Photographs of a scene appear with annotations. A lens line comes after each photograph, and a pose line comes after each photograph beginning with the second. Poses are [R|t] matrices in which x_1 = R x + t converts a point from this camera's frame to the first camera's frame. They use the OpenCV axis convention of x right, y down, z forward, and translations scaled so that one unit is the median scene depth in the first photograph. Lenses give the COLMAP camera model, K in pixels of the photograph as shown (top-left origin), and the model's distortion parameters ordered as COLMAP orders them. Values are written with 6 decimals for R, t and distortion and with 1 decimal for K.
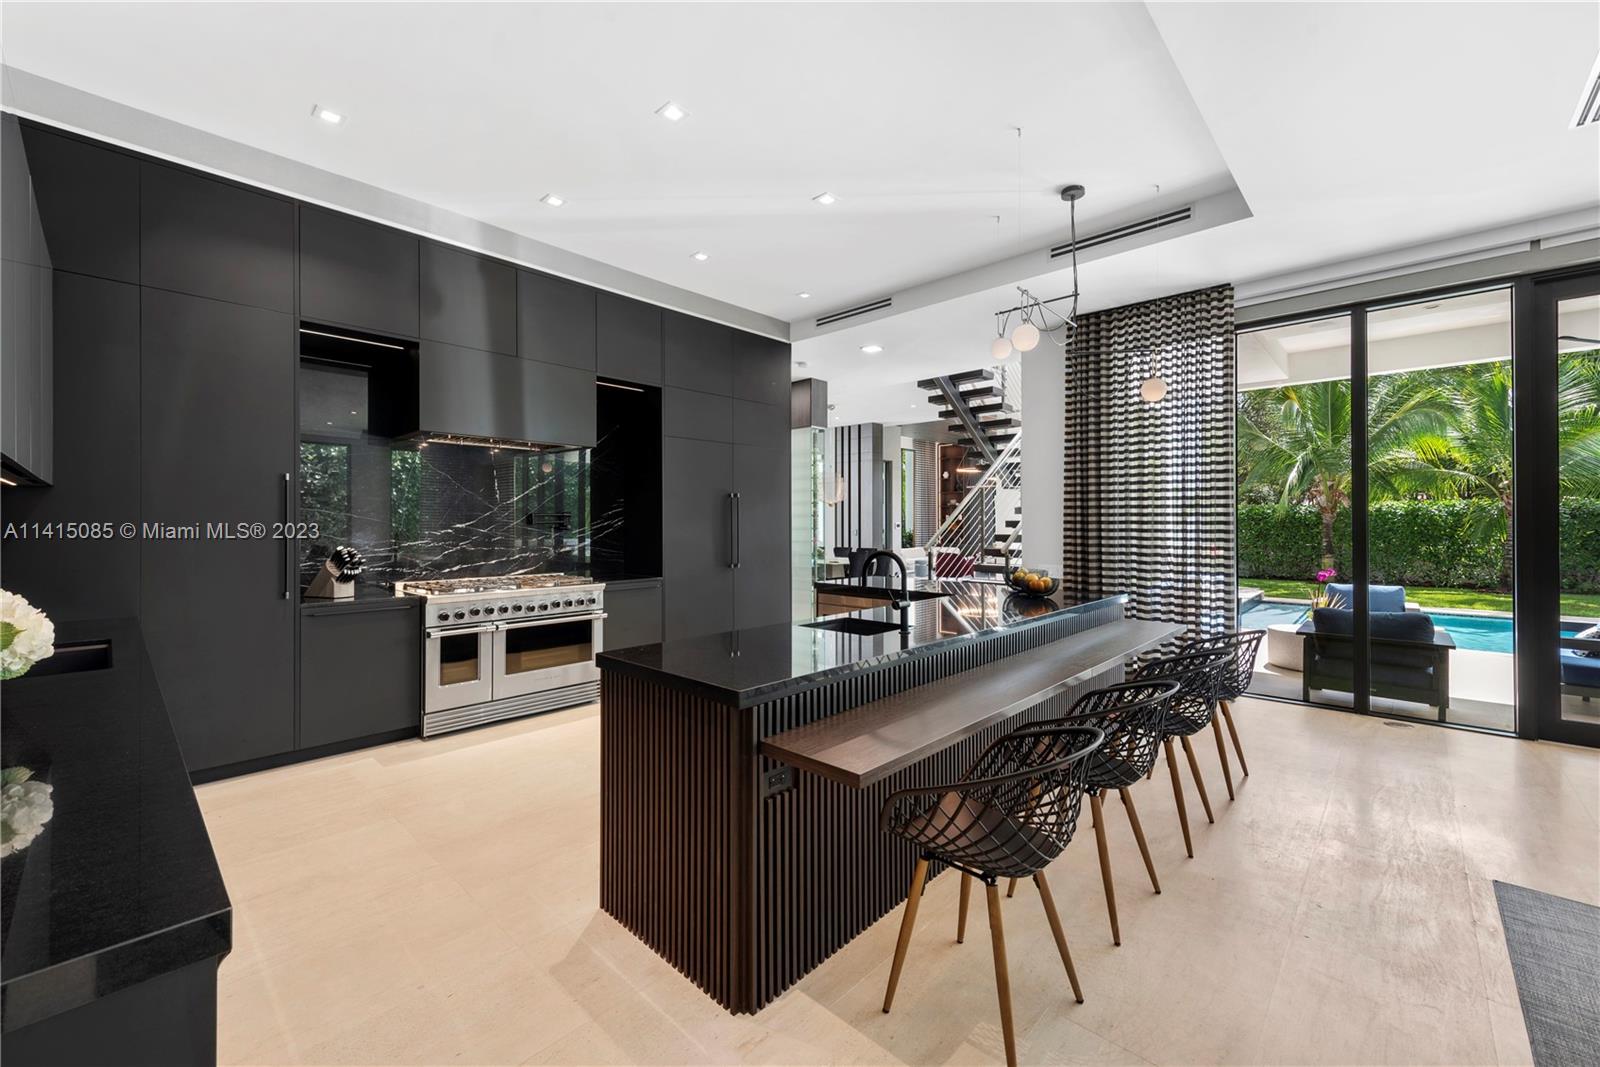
lens RADIAL K [[636.4, 0, 807.0], [0, 636.4, 522.2], [0, 0, 1]] dist [0.017509, -0.000313]
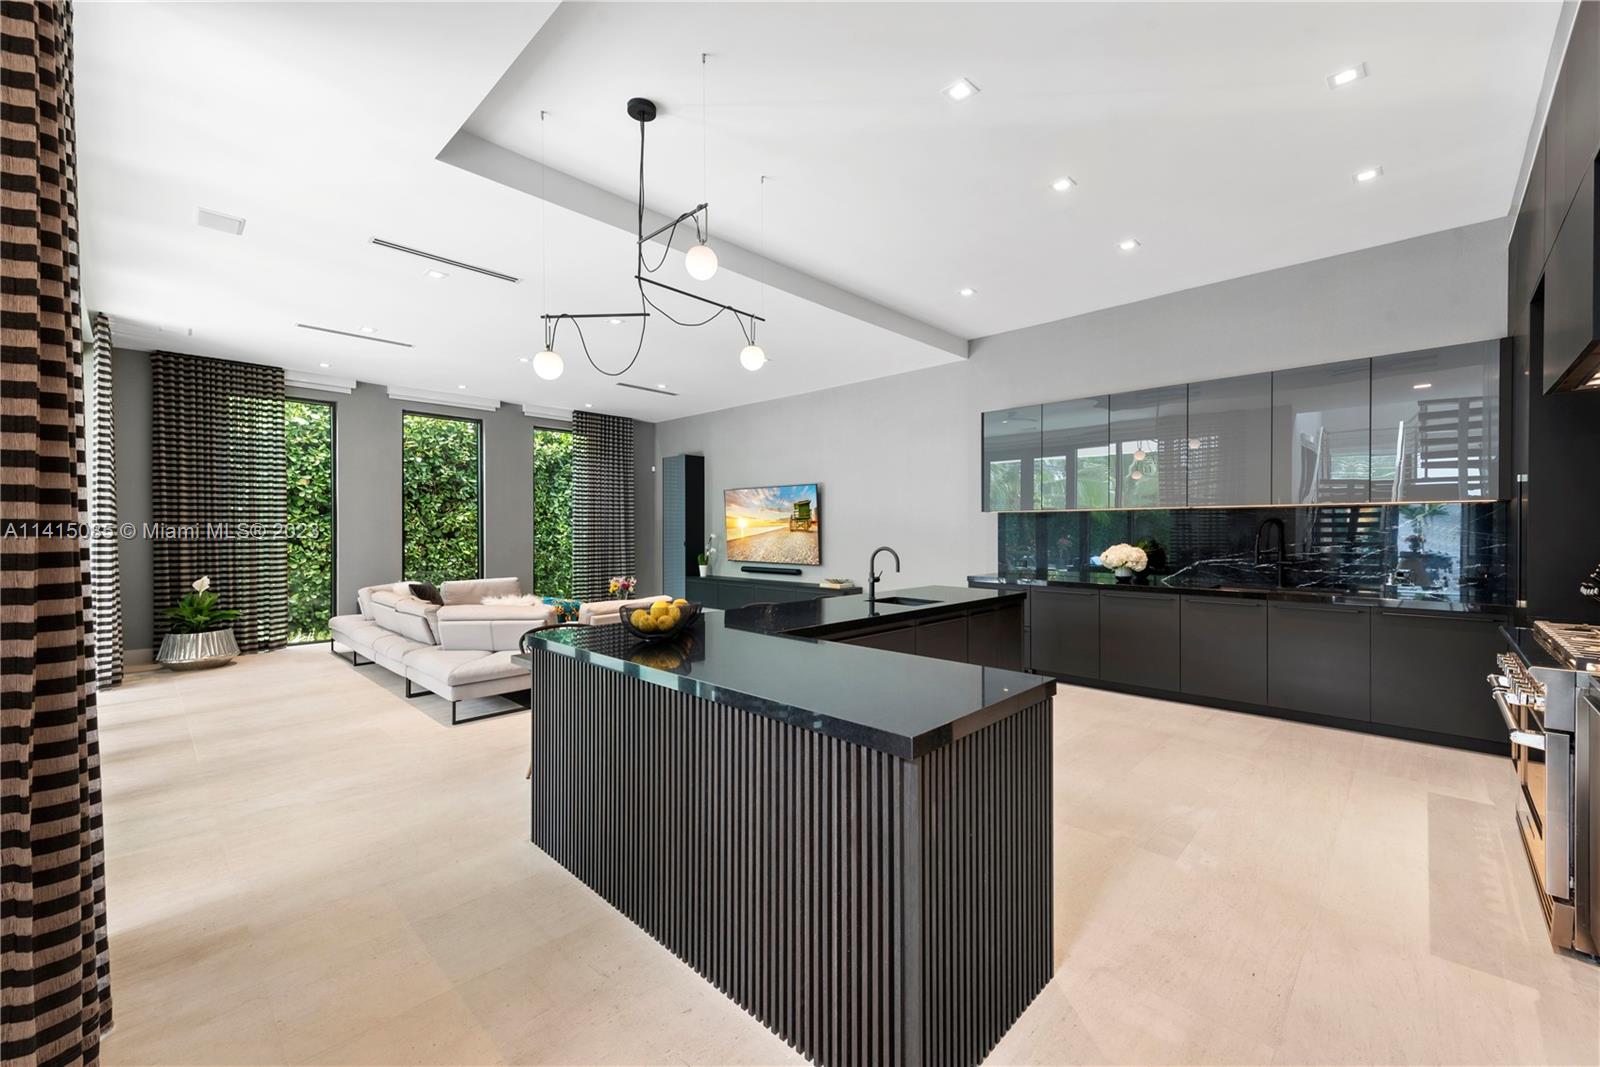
lens RADIAL K [[636.4, 0, 807.0], [0, 636.4, 522.2], [0, 0, 1]] dist [0.017509, -0.000313]
pose [[-0.999929, -0.000102, 0.011937, 0.158144], [-0.000193, 0.999971, -0.007655, 0.001507], [-0.011936, -0.007657, -0.999899, 1.437688]]
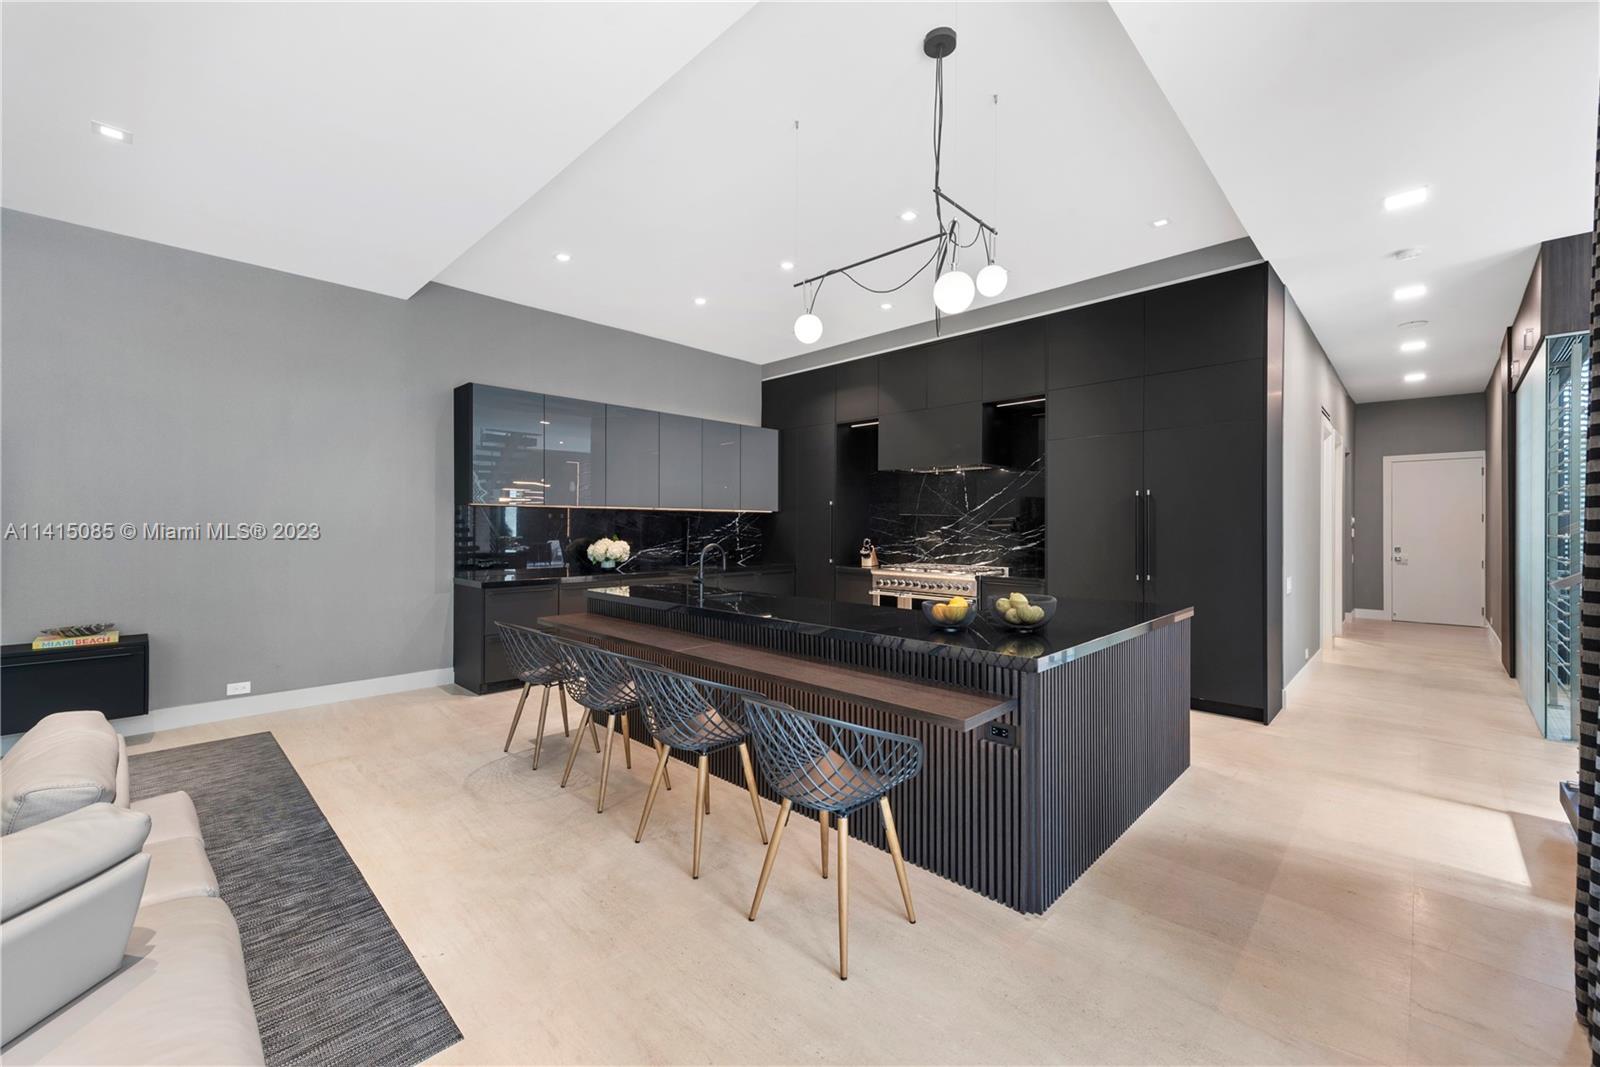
lens RADIAL K [[607.2, 0, 774.5], [0, 607.2, 526.6], [0, 0, 1]] dist [0.000943, 0.000412]
pose [[-0.071856, 0.003419, -0.997409, 0.866487], [-0.004108, 0.999985, 0.003724, -0.000626], [0.997407, 0.004365, -0.071841, 0.702064]]
